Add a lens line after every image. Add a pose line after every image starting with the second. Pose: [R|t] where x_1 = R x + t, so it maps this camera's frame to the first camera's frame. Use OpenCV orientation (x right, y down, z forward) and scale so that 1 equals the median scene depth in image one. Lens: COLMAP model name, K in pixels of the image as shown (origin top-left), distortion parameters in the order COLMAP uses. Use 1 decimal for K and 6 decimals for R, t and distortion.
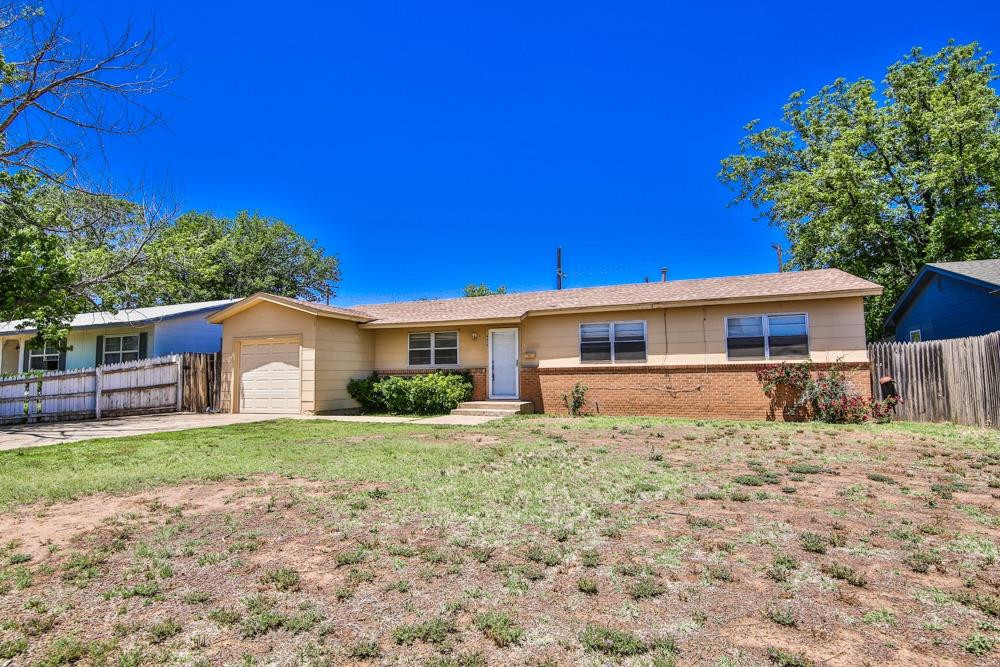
lens RADIAL K [[464.2, 0, 498.4], [0, 464.2, 334.3], [0, 0, 1]] dist [-0.008254, -0.001399]
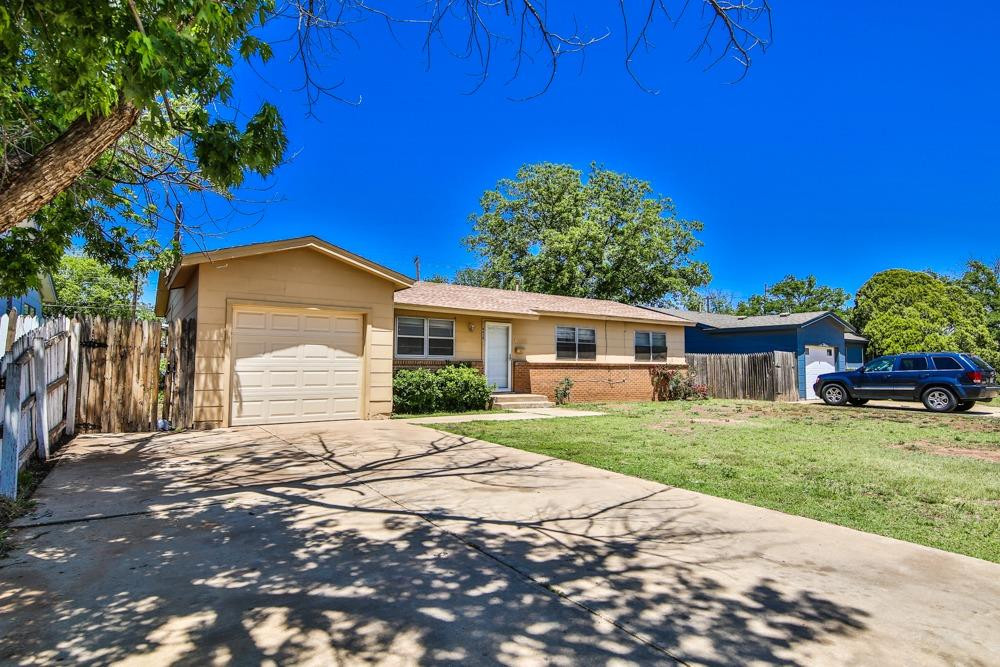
lens RADIAL K [[464.2, 0, 498.4], [0, 464.2, 334.3], [0, 0, 1]] dist [-0.008254, -0.001399]
pose [[0.637381, 0.070803, 0.767289, -0.808707], [-0.084971, 0.996155, -0.021338, 0.036334], [-0.765850, -0.051597, 0.640946, 0.365085]]
